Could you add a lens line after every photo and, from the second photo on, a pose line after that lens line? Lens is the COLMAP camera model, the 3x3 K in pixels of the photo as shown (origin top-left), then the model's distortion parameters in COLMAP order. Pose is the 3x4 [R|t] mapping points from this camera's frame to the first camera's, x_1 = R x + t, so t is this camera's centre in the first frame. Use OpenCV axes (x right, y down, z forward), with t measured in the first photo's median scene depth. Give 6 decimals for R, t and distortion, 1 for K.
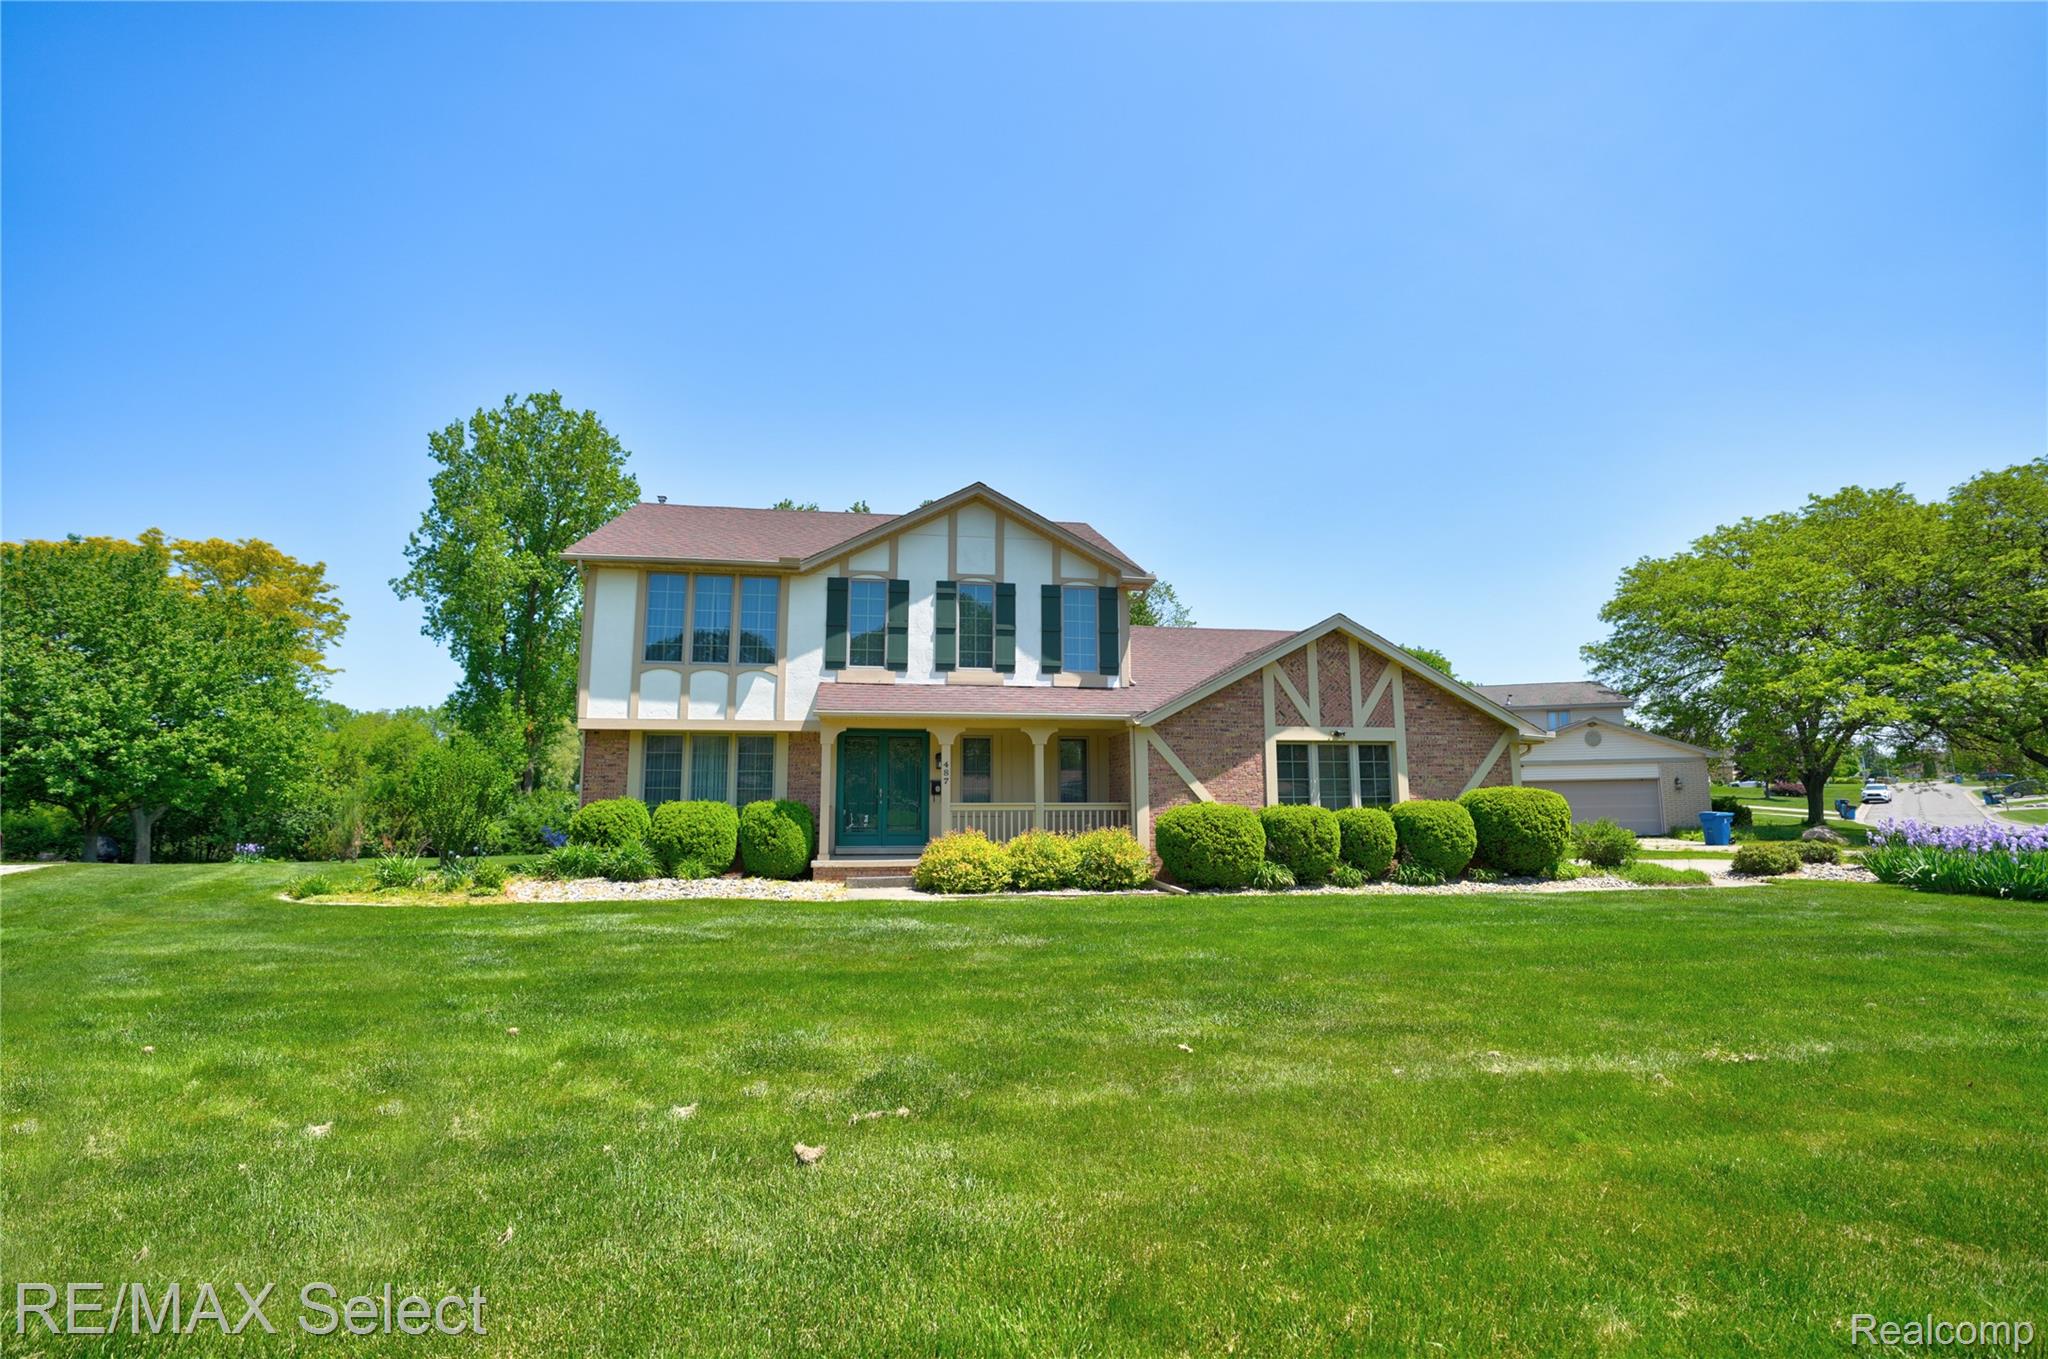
lens RADIAL K [[956.5, 0, 1031.7], [0, 956.5, 667.7], [0, 0, 1]] dist [-0.059741, 0.021606]
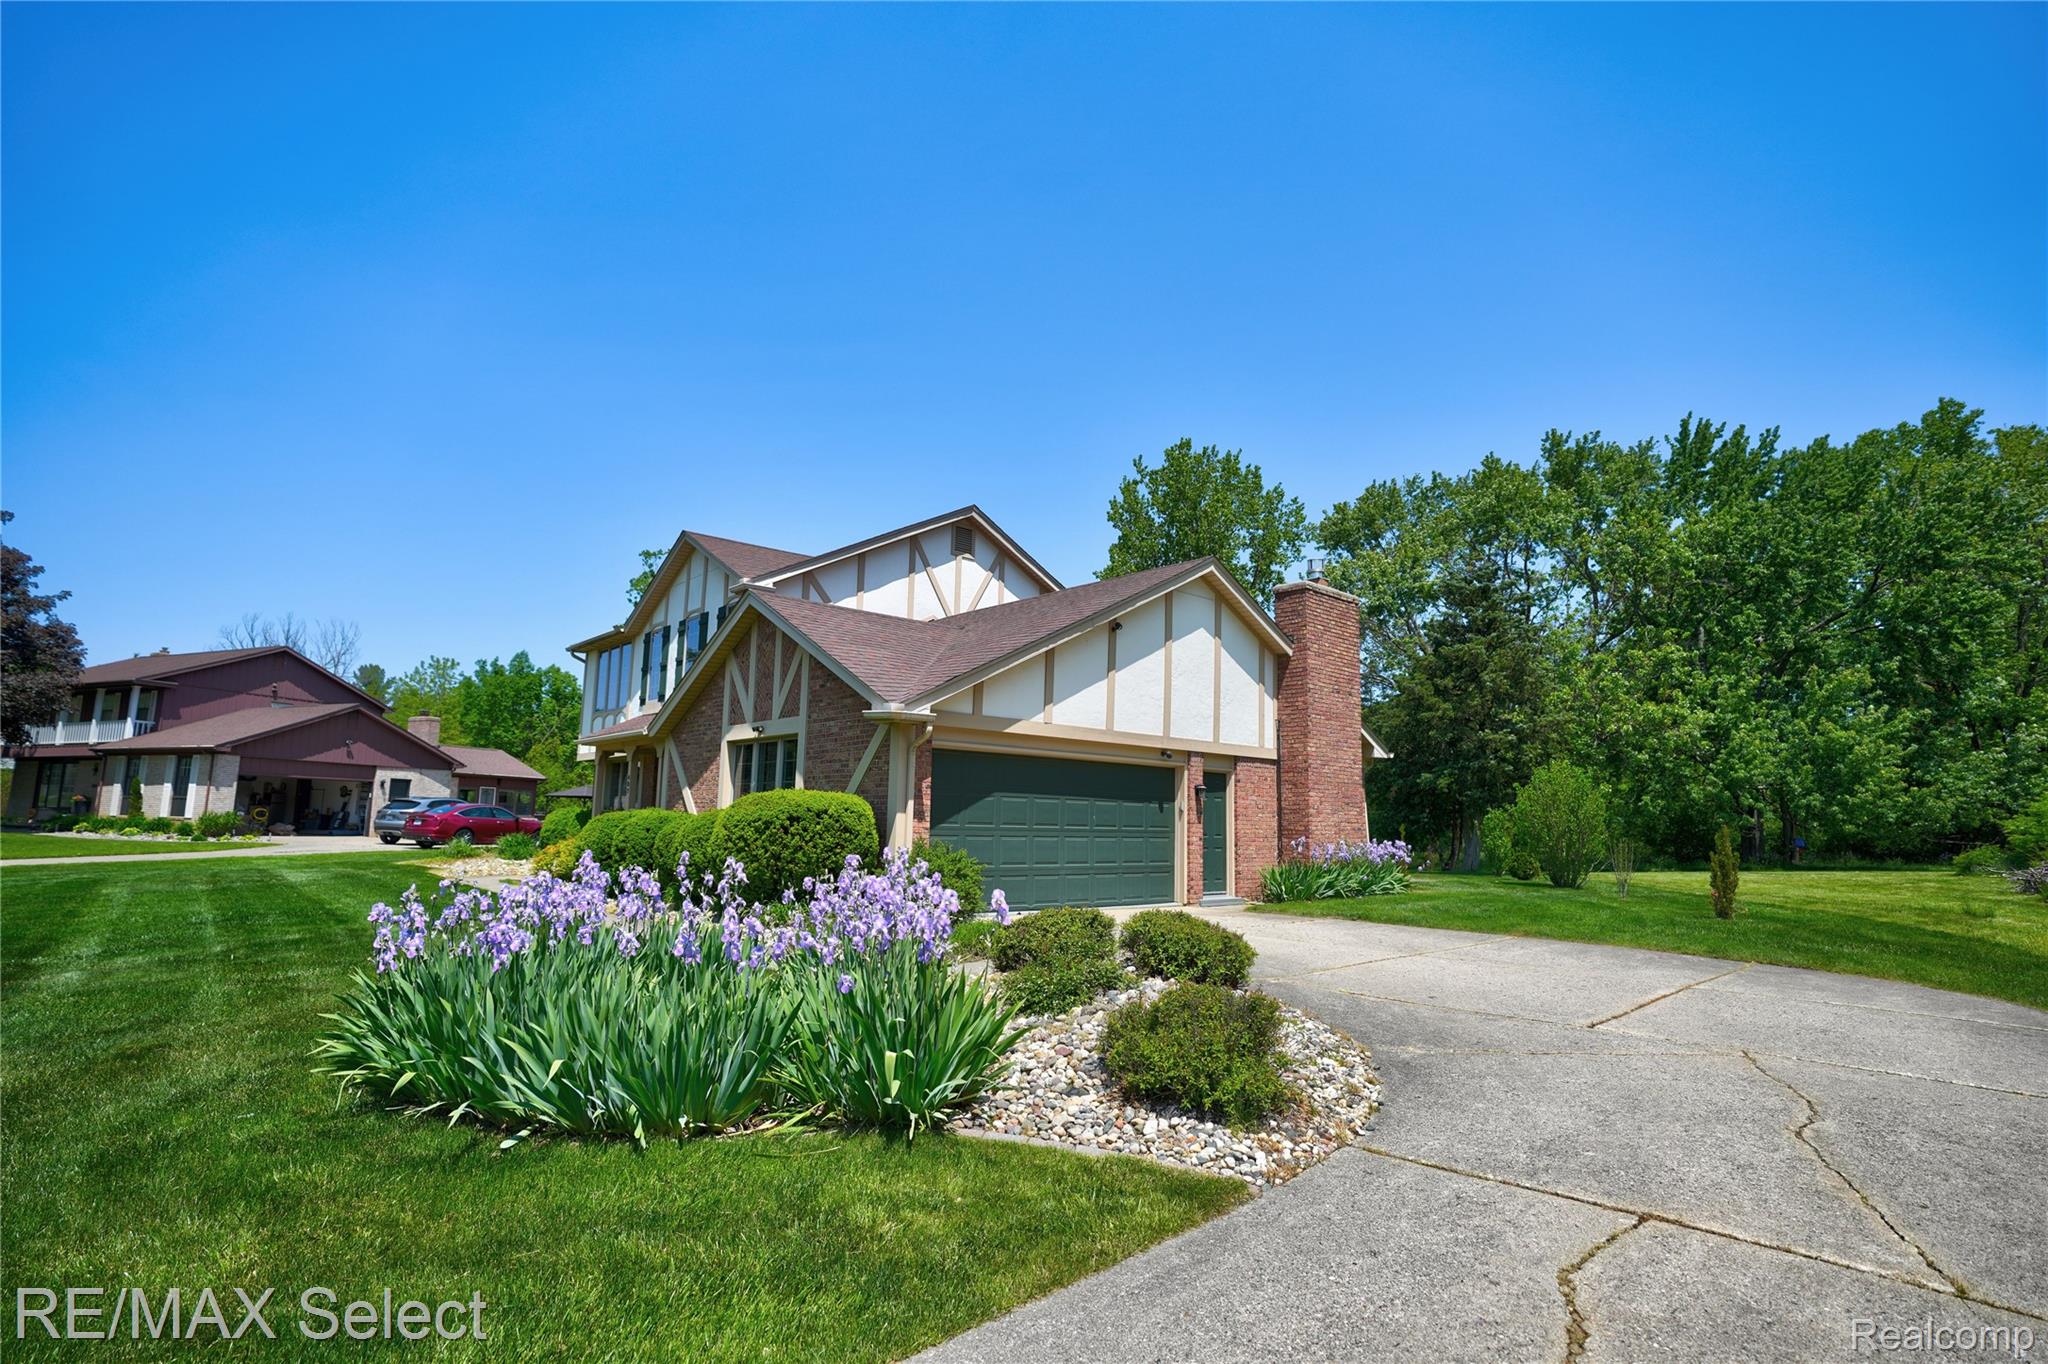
lens RADIAL K [[1016.2, 0, 1056.2], [0, 1016.2, 659.9], [0, 0, 1]] dist [-0.015654, 0.003300]
pose [[0.531424, -0.124215, -0.837949, 1.216502], [0.106615, 0.991132, -0.079307, 0.107117], [0.840370, -0.047193, 0.539955, 0.731232]]
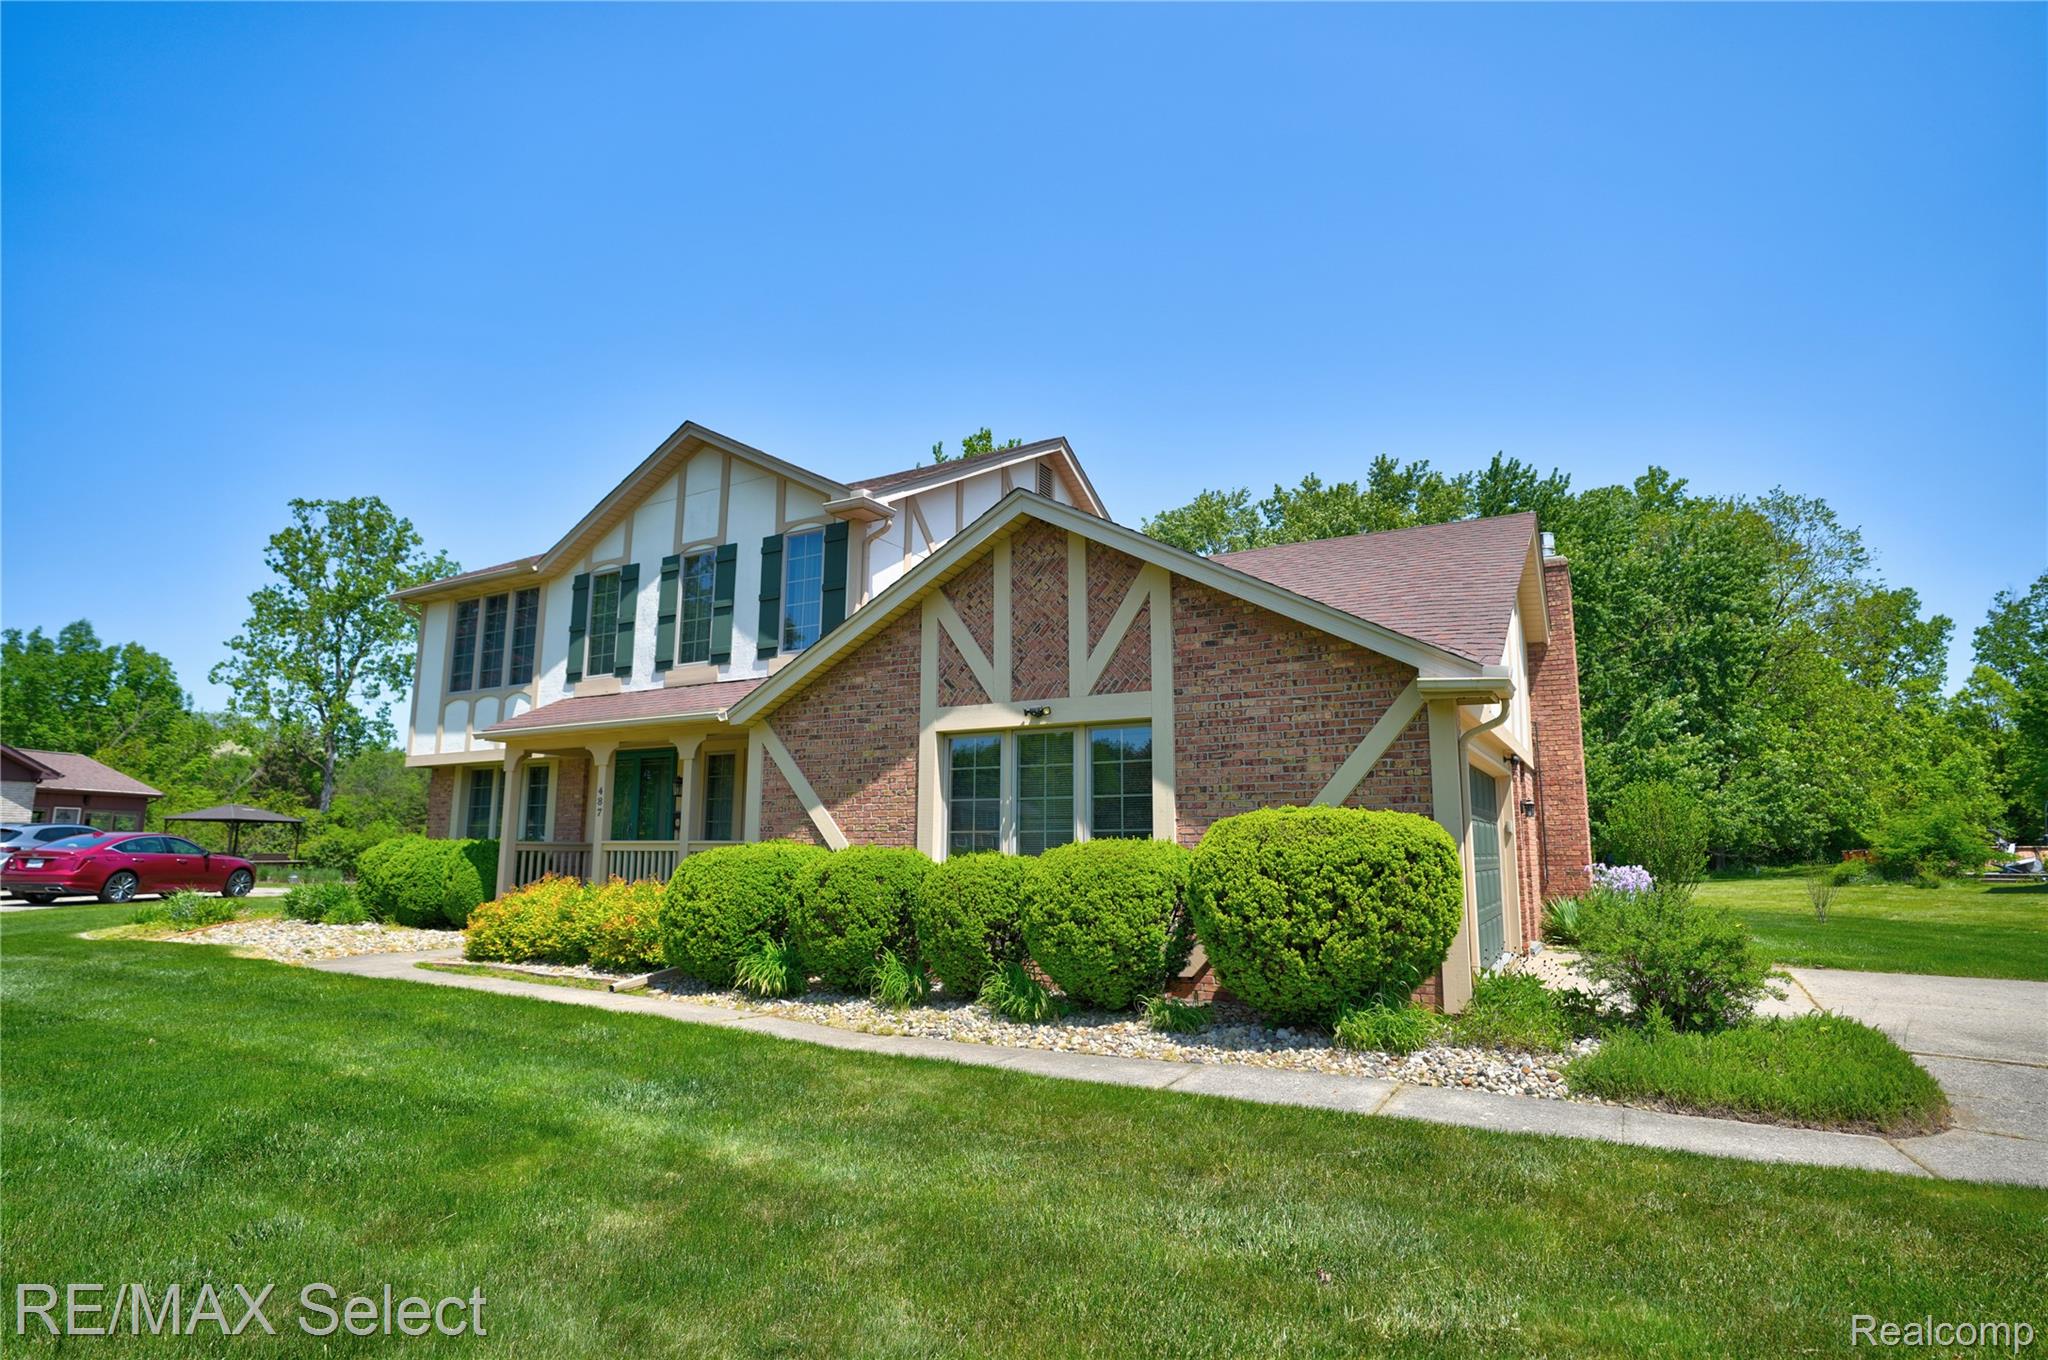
lens RADIAL K [[1016.2, 0, 1056.4], [0, 1016.2, 681.0], [0, 0, 1]] dist [-0.015654, 0.003300]
pose [[0.780319, -0.096678, -0.617863, 0.677533], [0.090501, 0.995036, -0.041399, 0.076152], [0.618798, -0.023613, 0.785195, 0.556057]]
